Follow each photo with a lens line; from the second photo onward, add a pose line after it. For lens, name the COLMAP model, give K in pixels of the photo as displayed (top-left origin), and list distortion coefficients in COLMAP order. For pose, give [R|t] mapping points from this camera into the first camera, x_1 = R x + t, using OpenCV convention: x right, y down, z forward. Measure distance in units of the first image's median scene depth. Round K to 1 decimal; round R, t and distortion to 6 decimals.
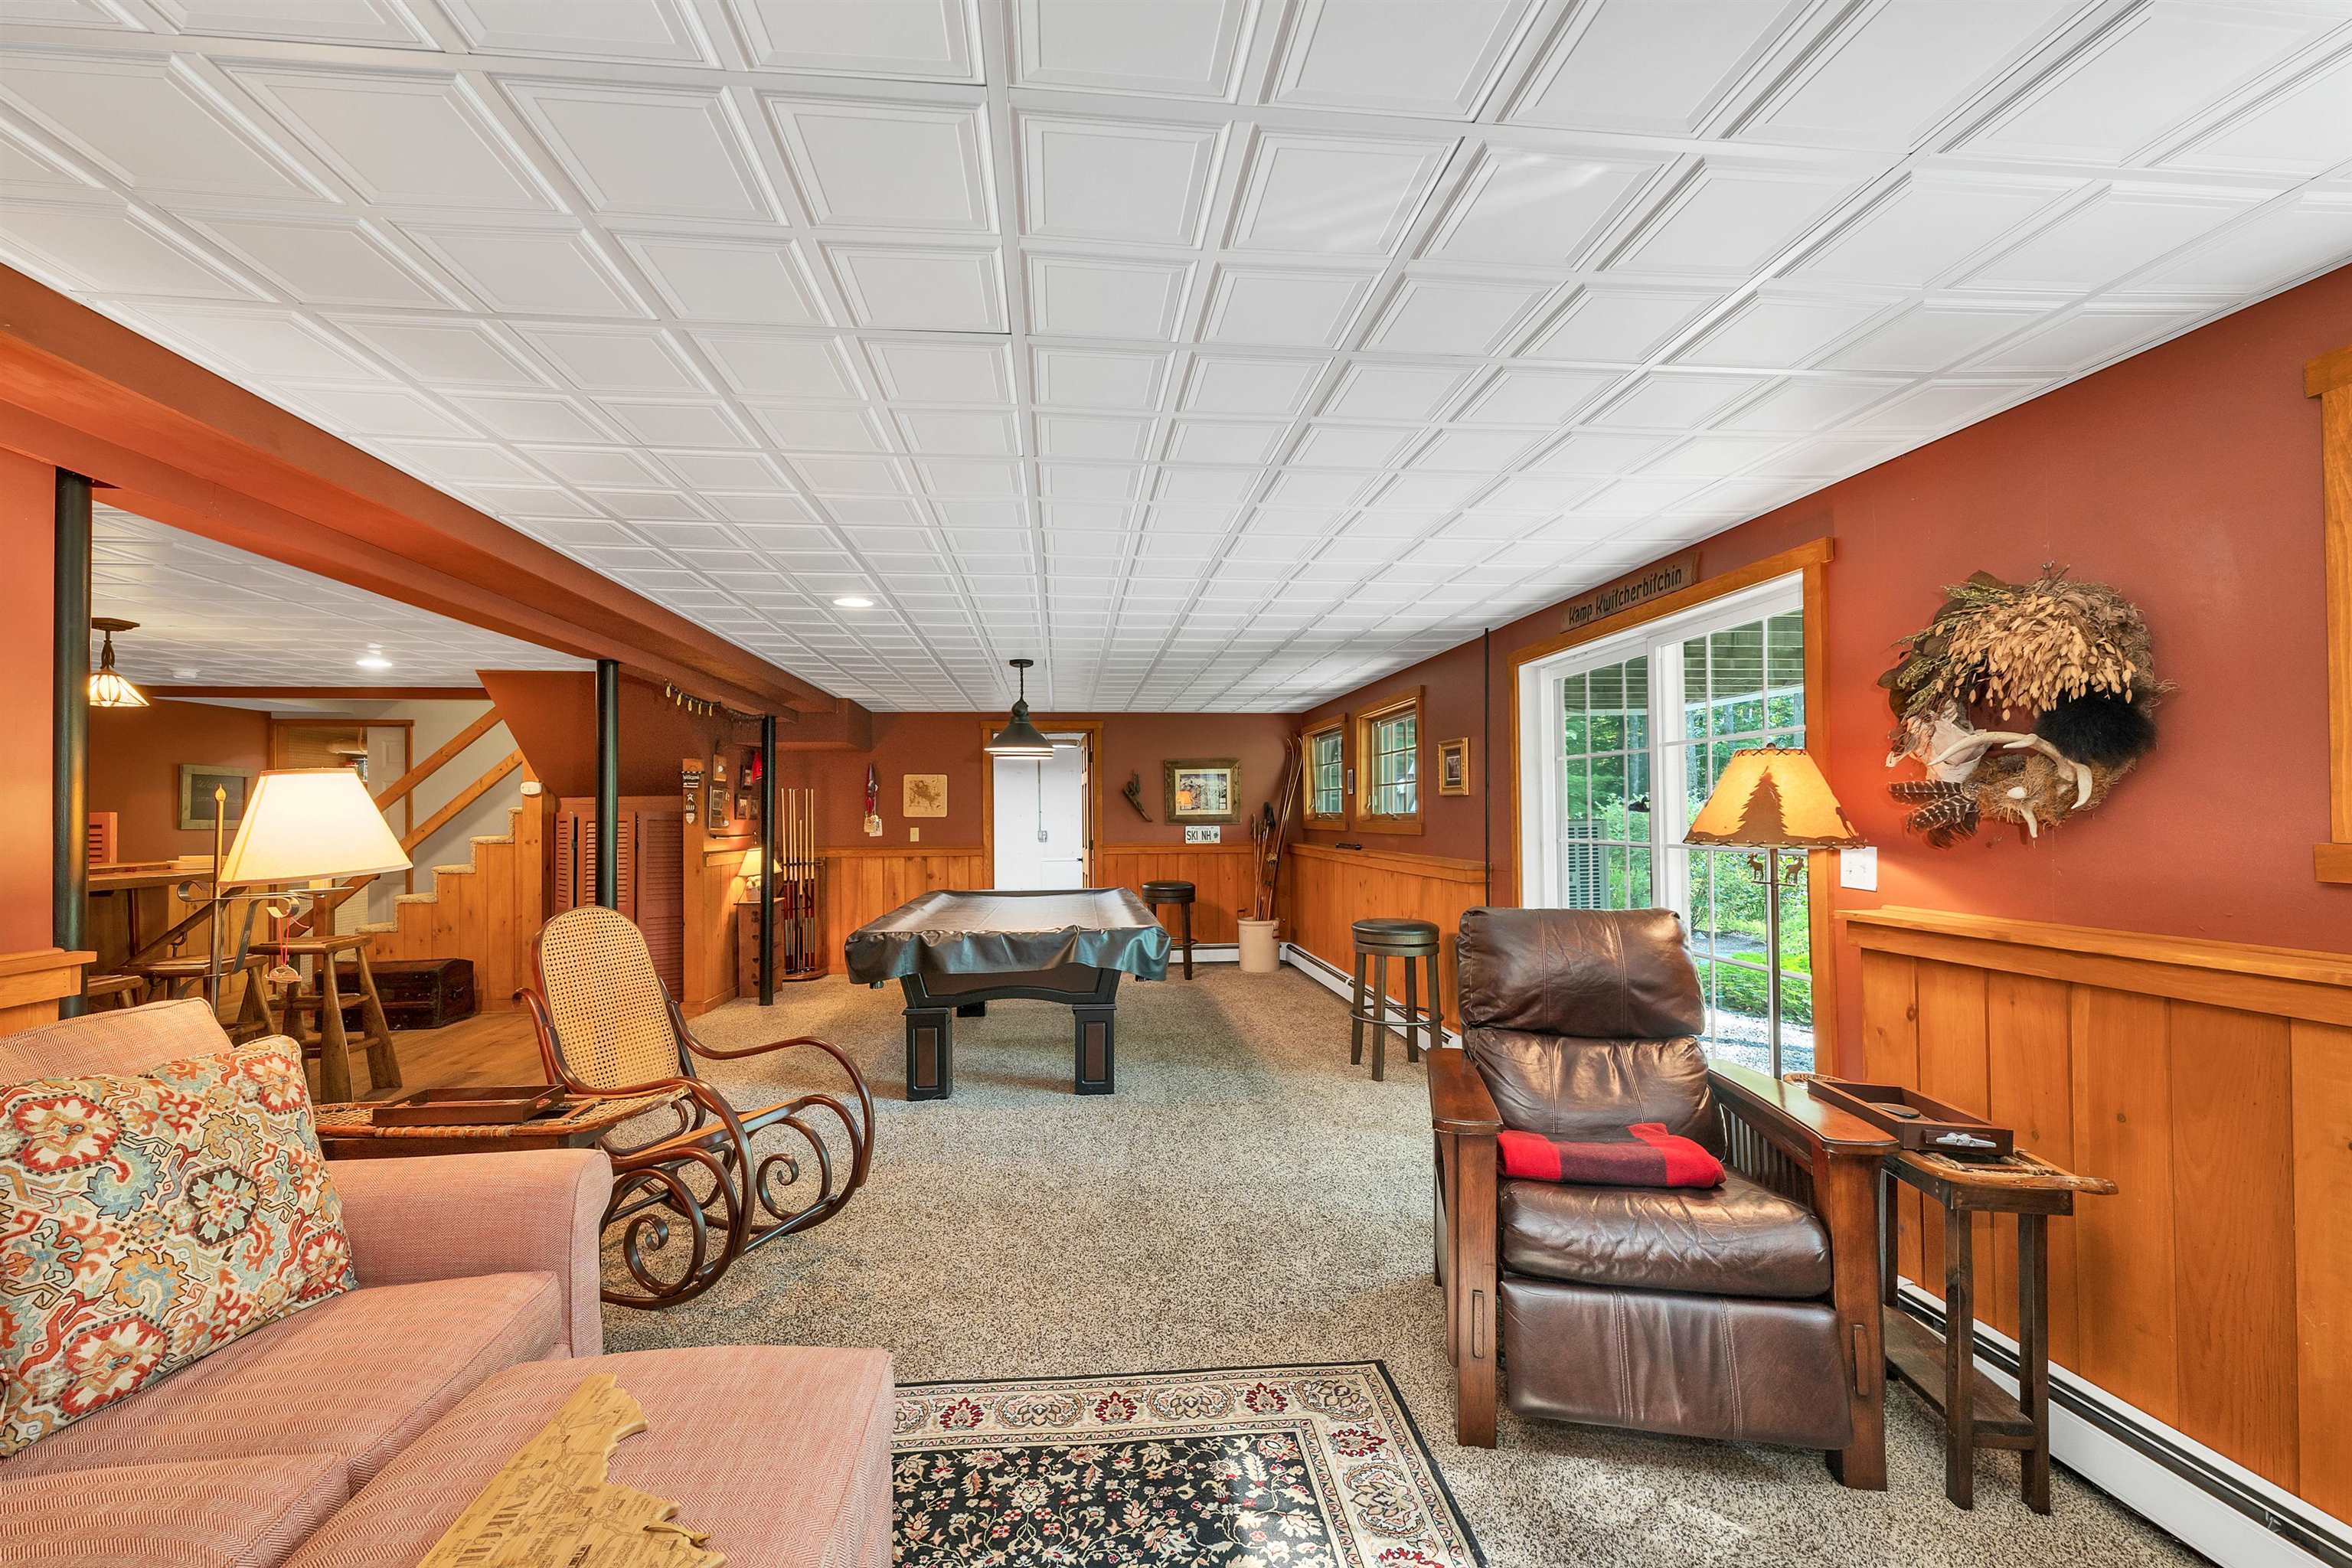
lens RADIAL K [[949.8, 0, 1162.5], [0, 949.8, 782.8], [0, 0, 1]] dist [-0.002478, -0.000564]
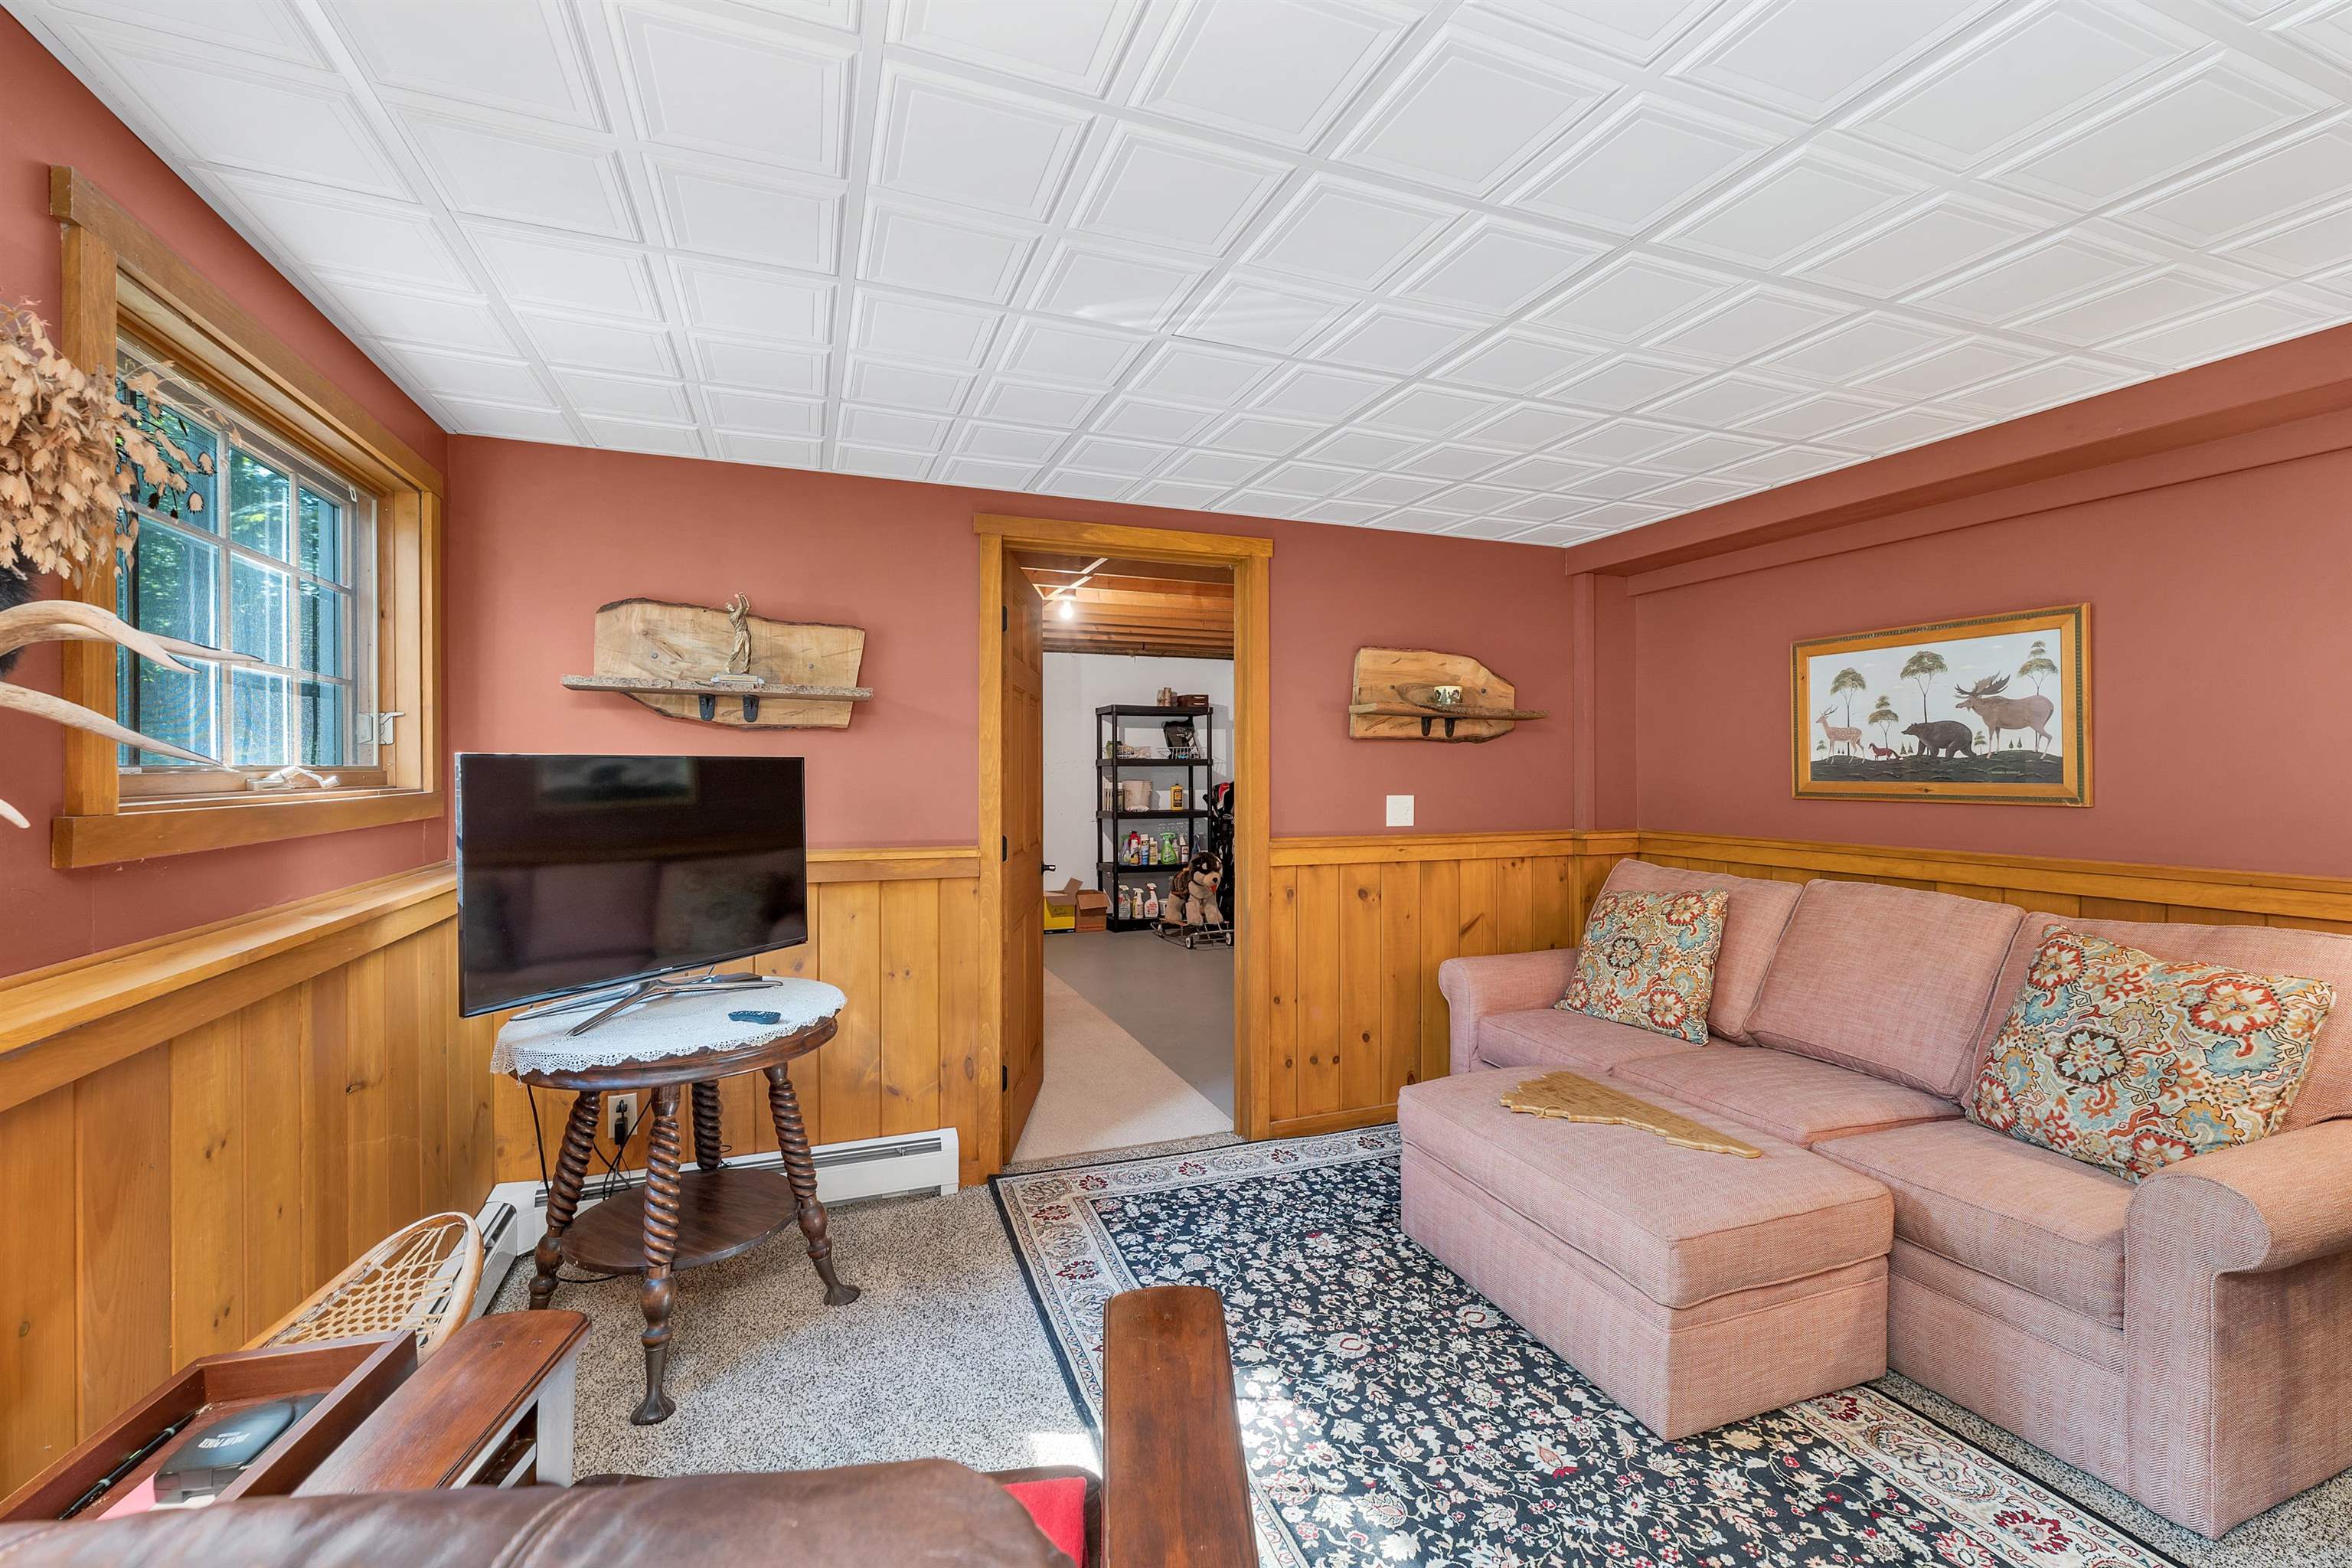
lens RADIAL K [[982.1, 0, 1181.3], [0, 982.1, 772.6], [0, 0, 1]] dist [-0.000479, -0.000243]
pose [[-0.961825, 0.012349, -0.273387, 0.580700], [0.020938, 0.999374, -0.028520, 0.064615], [0.272864, -0.033156, -0.961481, 1.978306]]
